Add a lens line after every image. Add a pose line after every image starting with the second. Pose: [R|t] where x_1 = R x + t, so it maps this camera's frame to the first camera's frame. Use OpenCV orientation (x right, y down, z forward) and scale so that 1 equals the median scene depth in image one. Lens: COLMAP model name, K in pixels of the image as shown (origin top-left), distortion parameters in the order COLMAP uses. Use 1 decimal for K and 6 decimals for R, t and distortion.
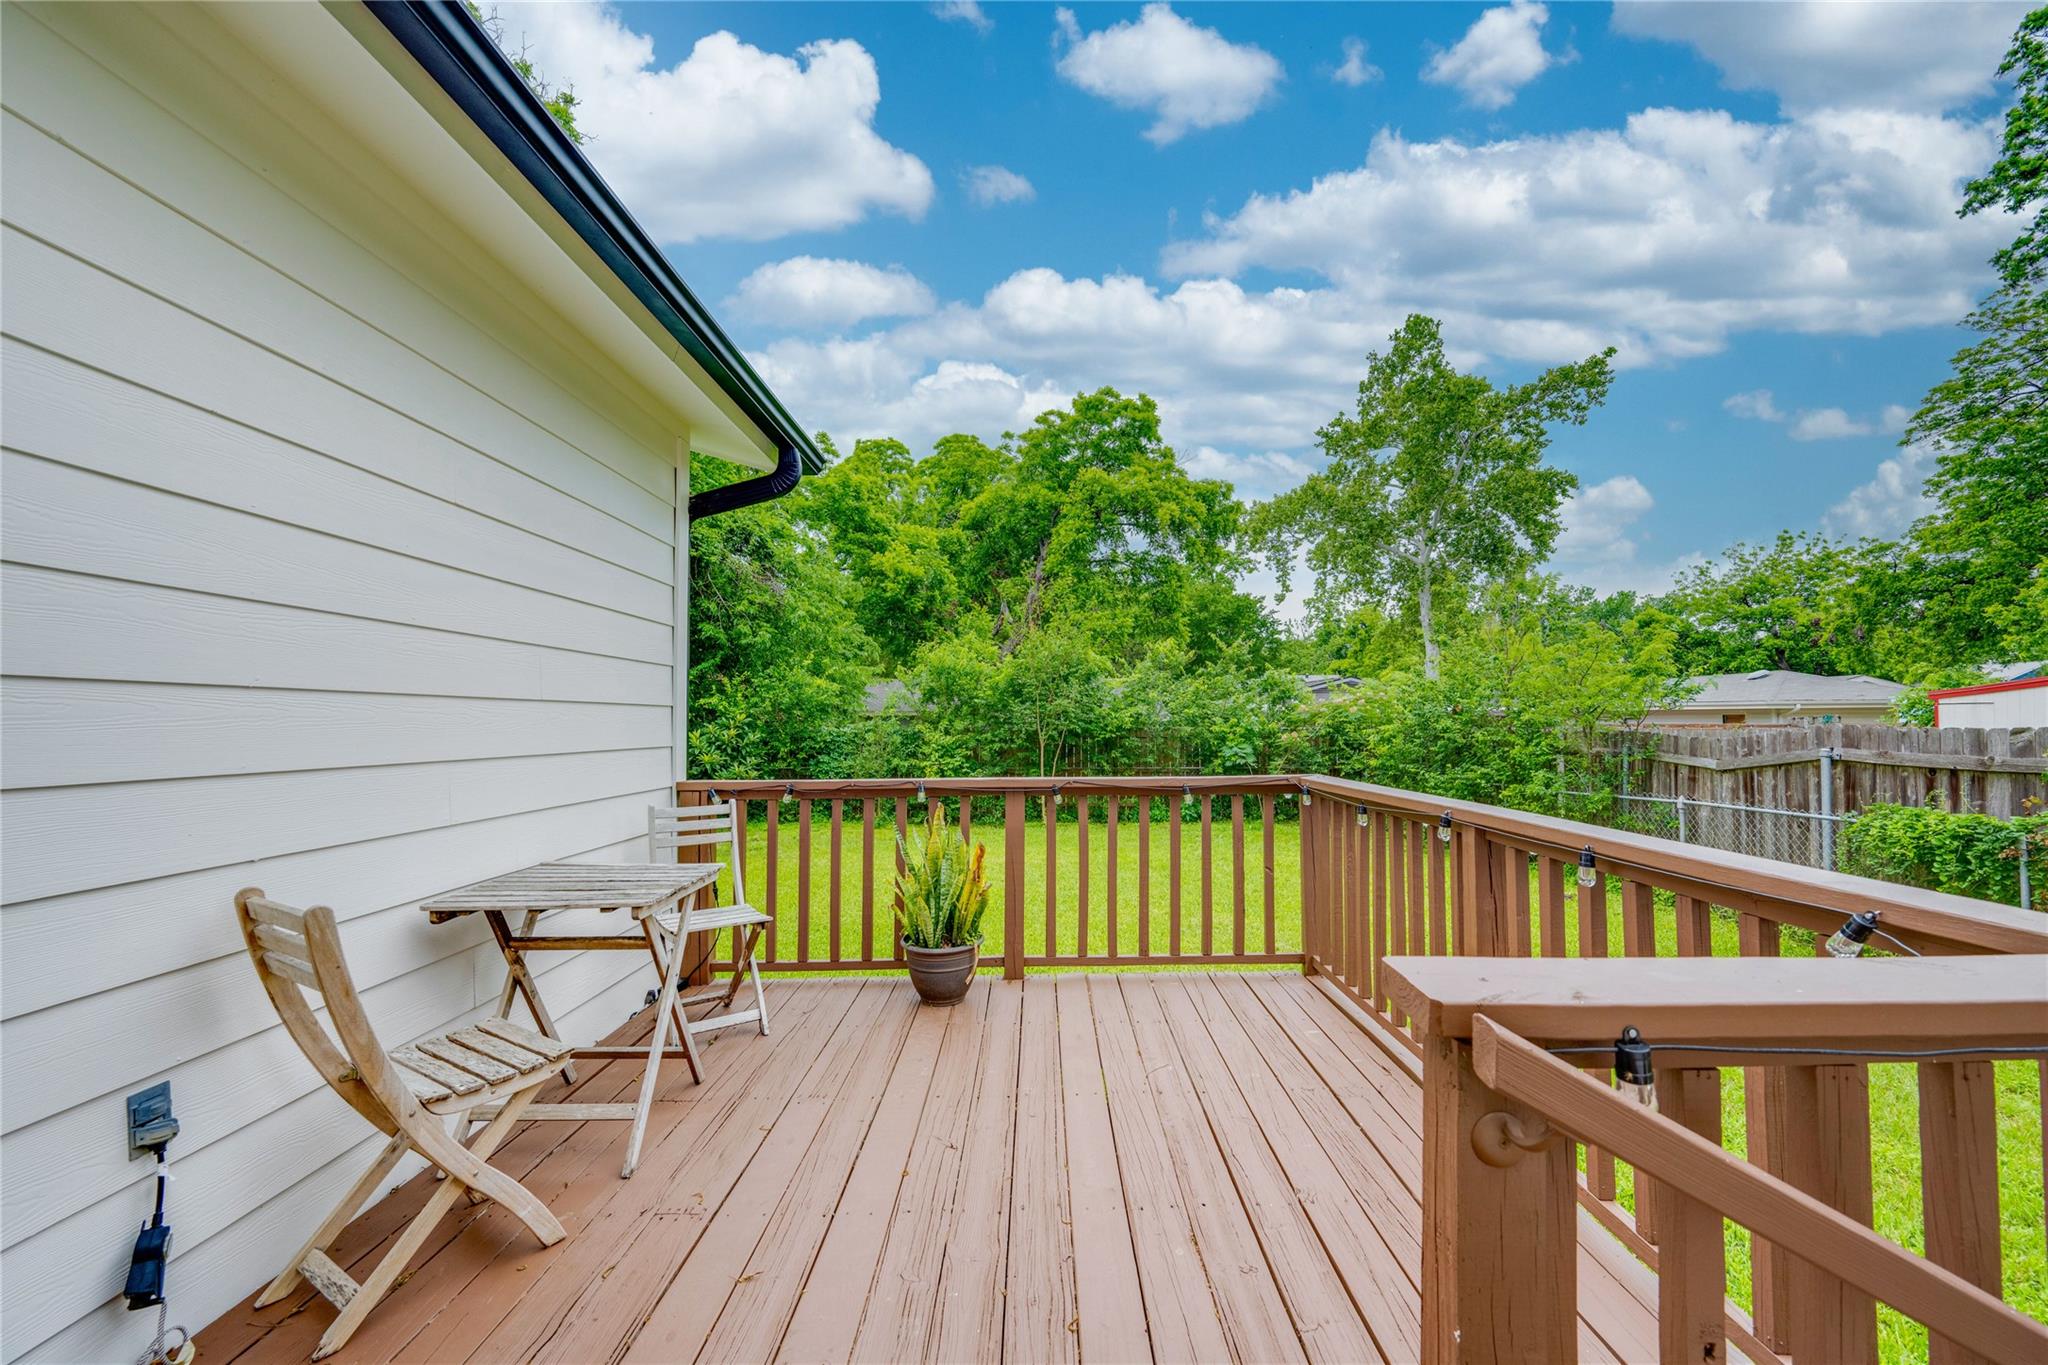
lens RADIAL K [[815.9, 0, 1043.8], [0, 815.9, 701.3], [0, 0, 1]] dist [-0.001368, -0.001479]
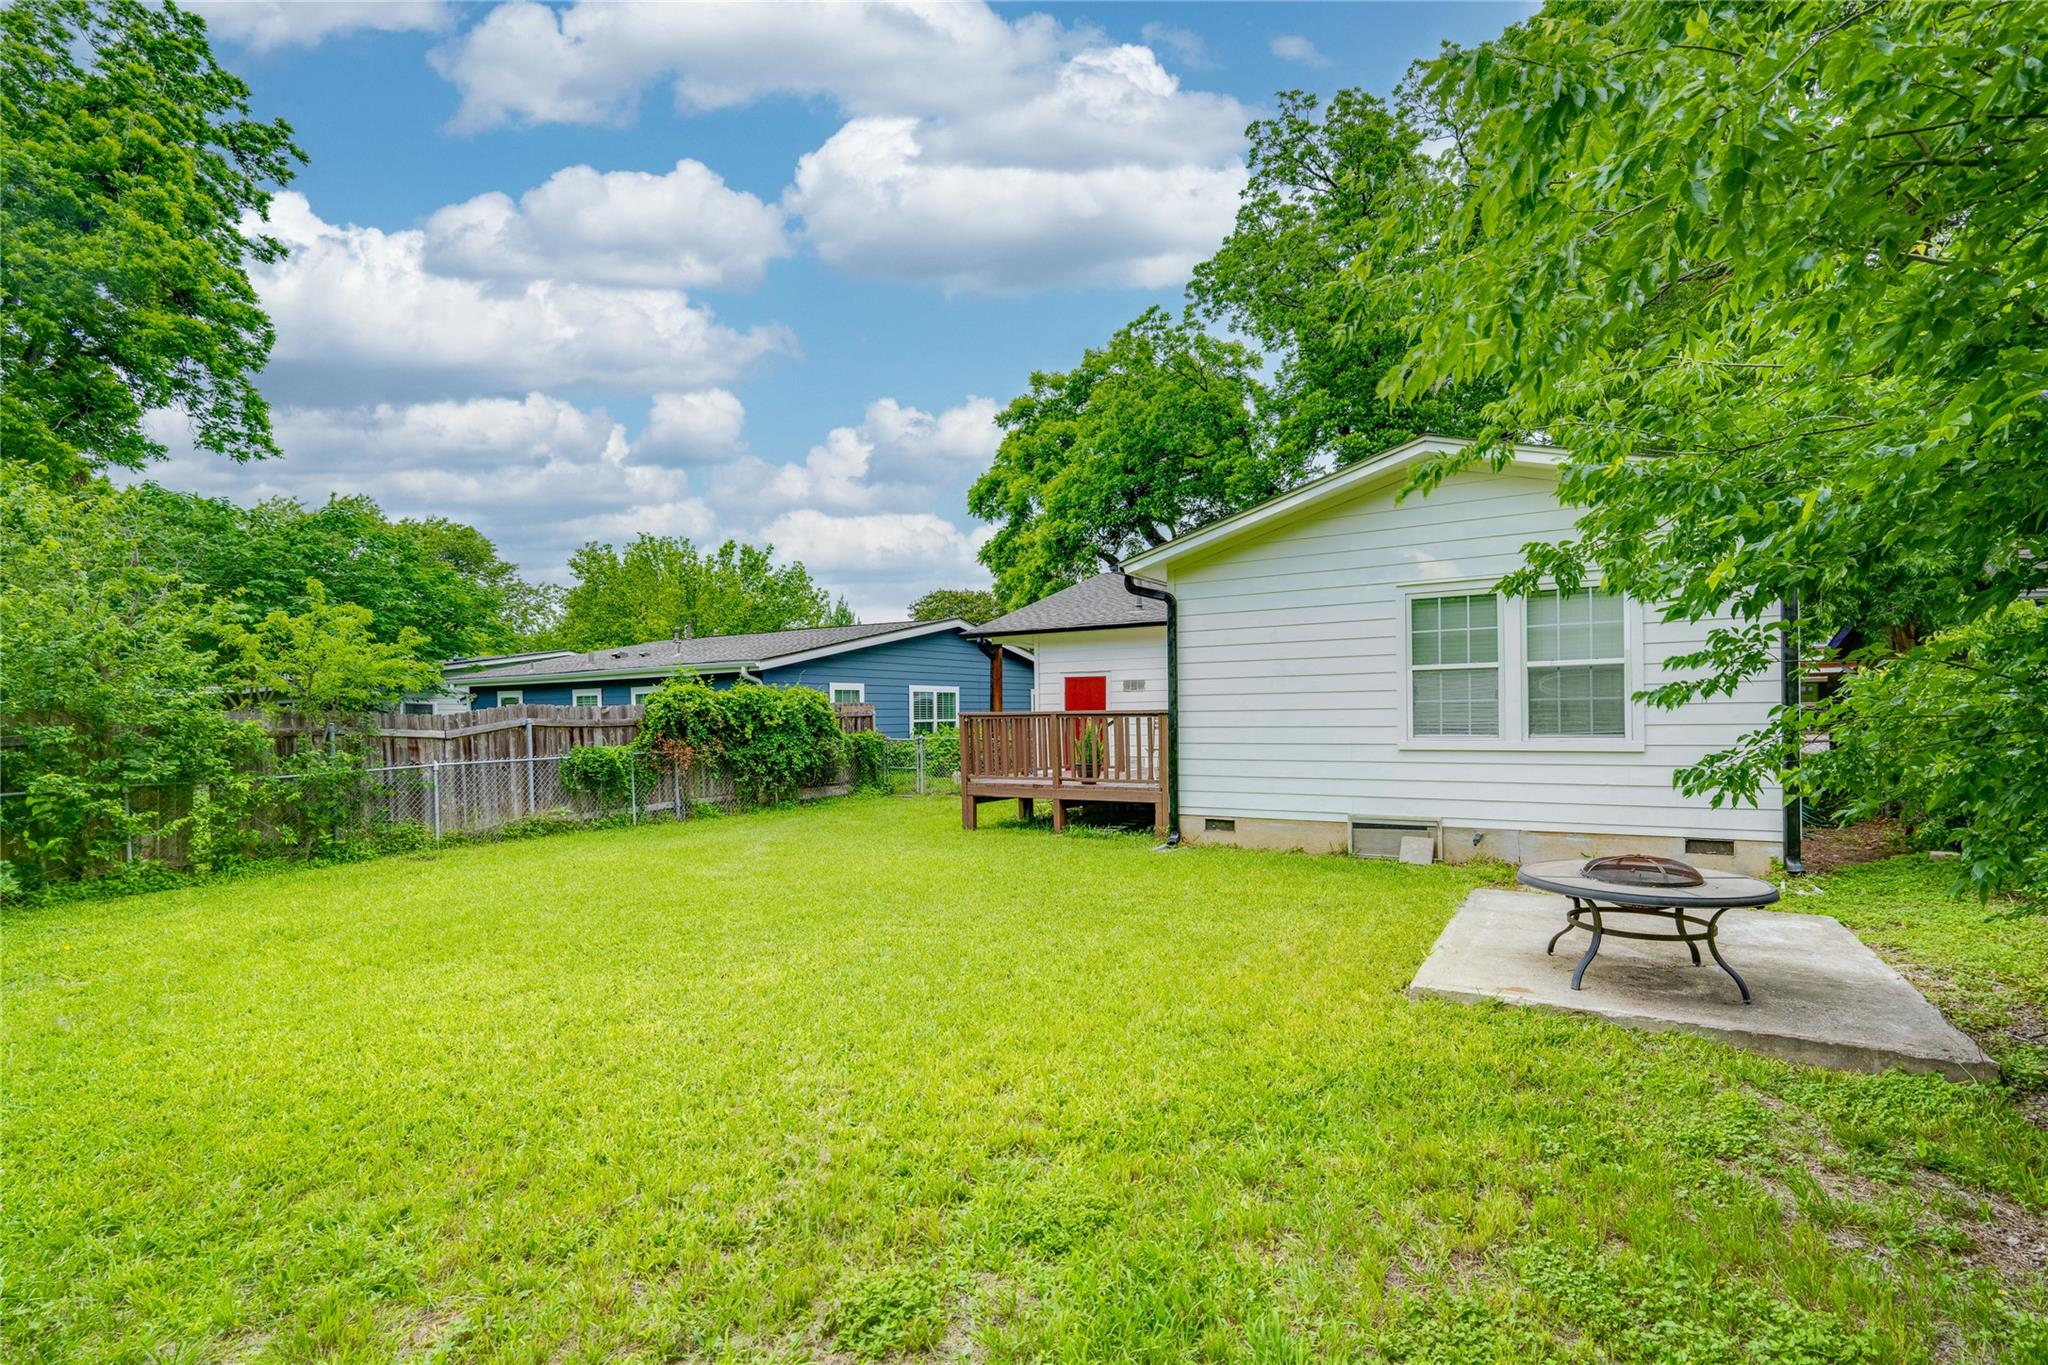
lens RADIAL K [[927.8, 0, 1038.8], [0, 927.8, 709.0], [0, 0, 1]] dist [-0.003139, 0.000714]
pose [[-0.854046, 0.023013, 0.519689, -0.378315], [0.006520, 0.999416, -0.033542, 0.044939], [-0.520157, -0.025258, -0.853697, 0.859568]]
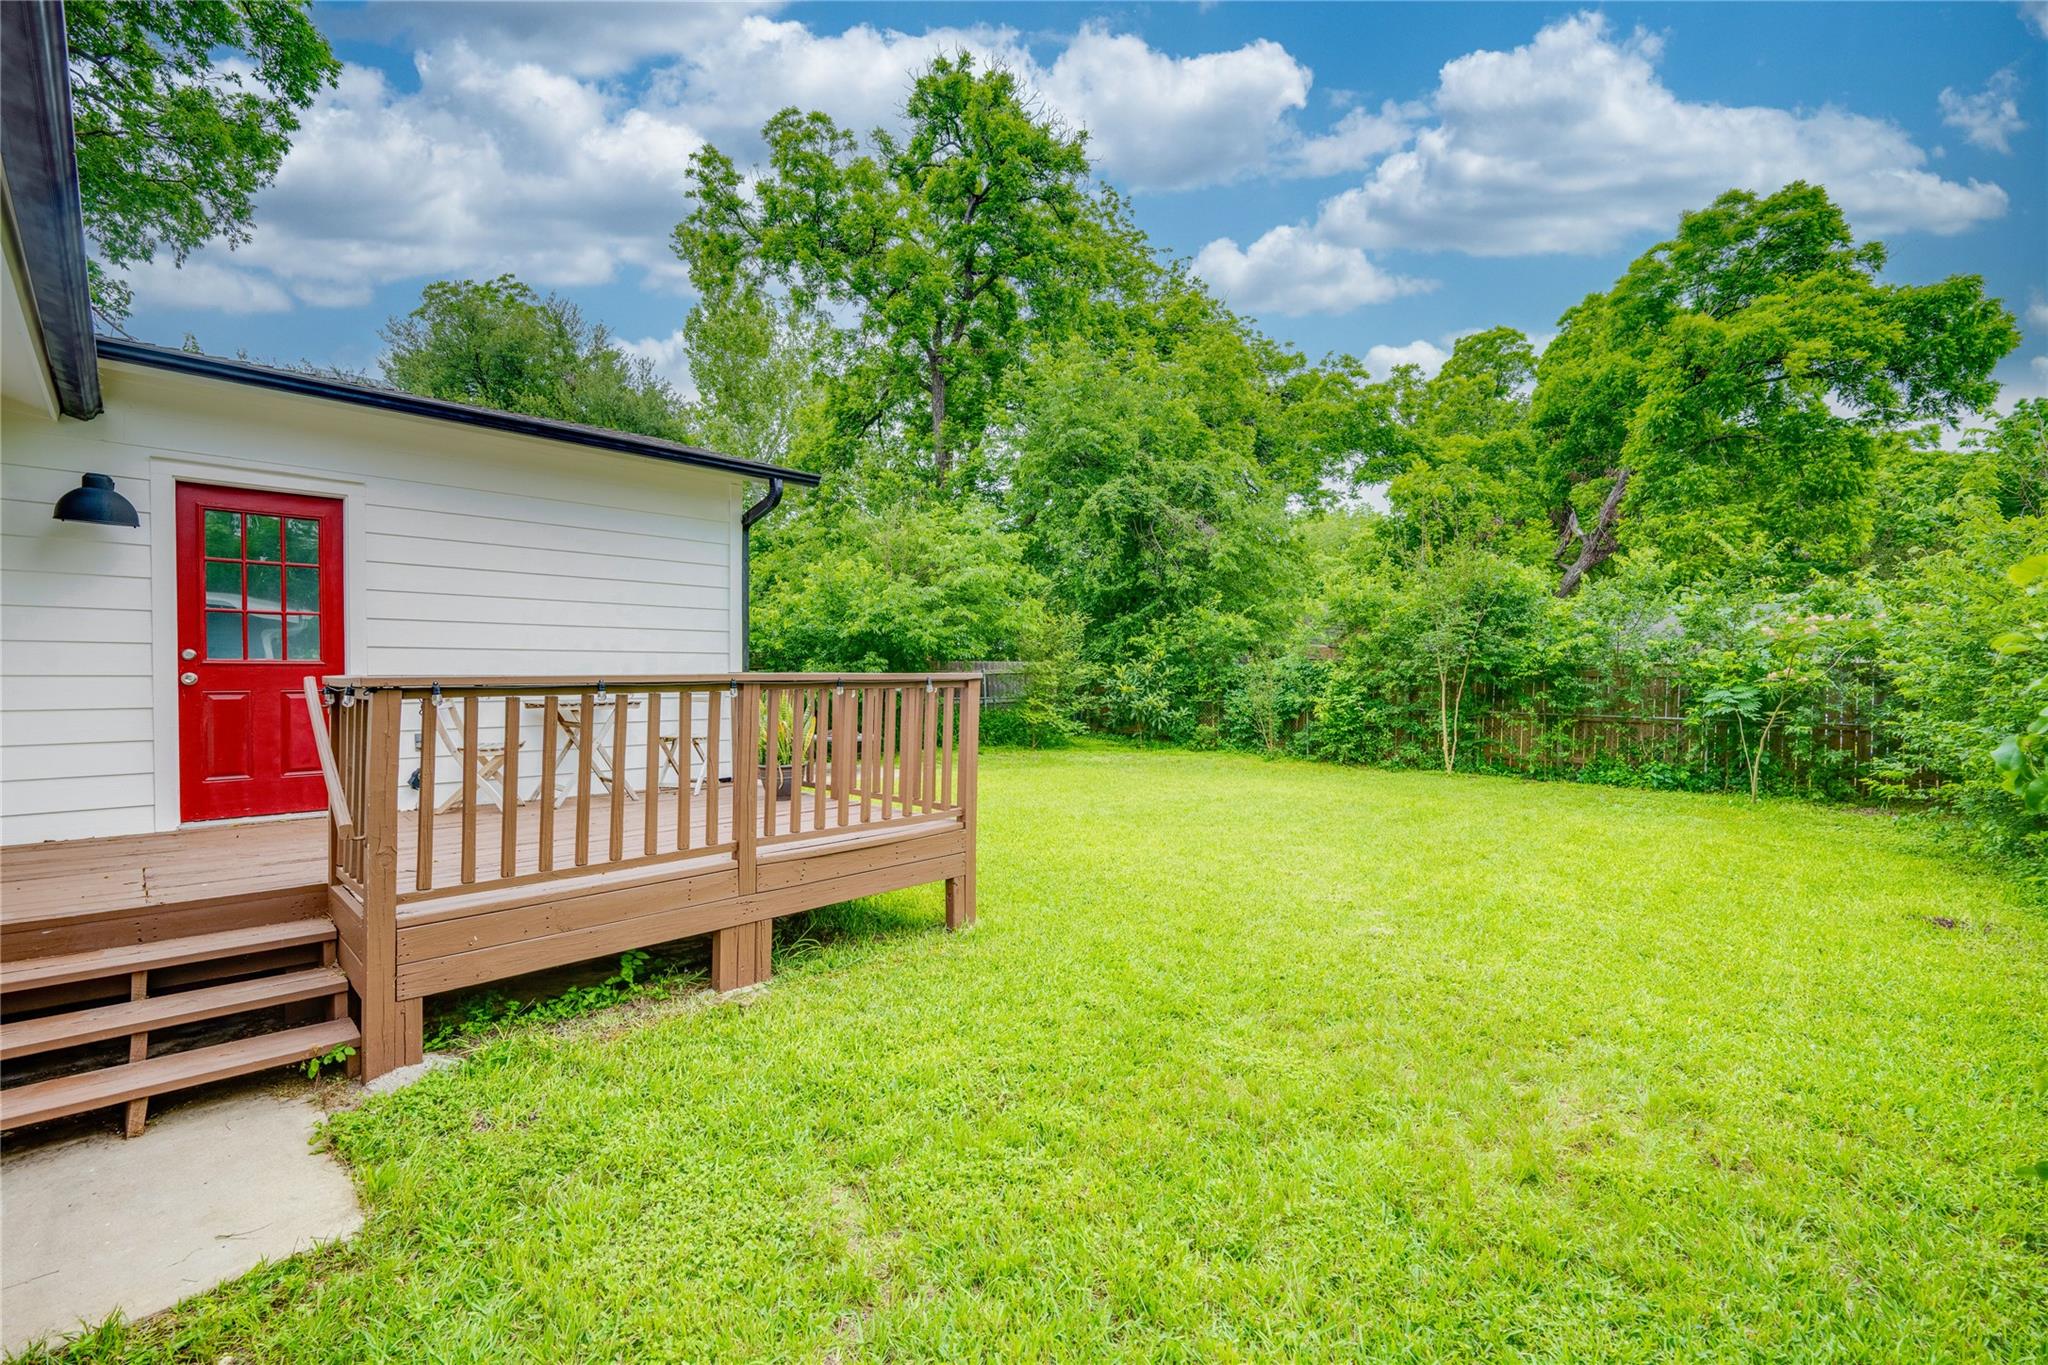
lens RADIAL K [[870.9, 0, 1021.1], [0, 870.9, 685.6], [0, 0, 1]] dist [0.001533, -0.000756]
pose [[0.703187, 0.020238, -0.710717, 0.329517], [0.011552, 0.999138, 0.039881, 0.013182], [0.710911, -0.036254, 0.702347, 0.018283]]
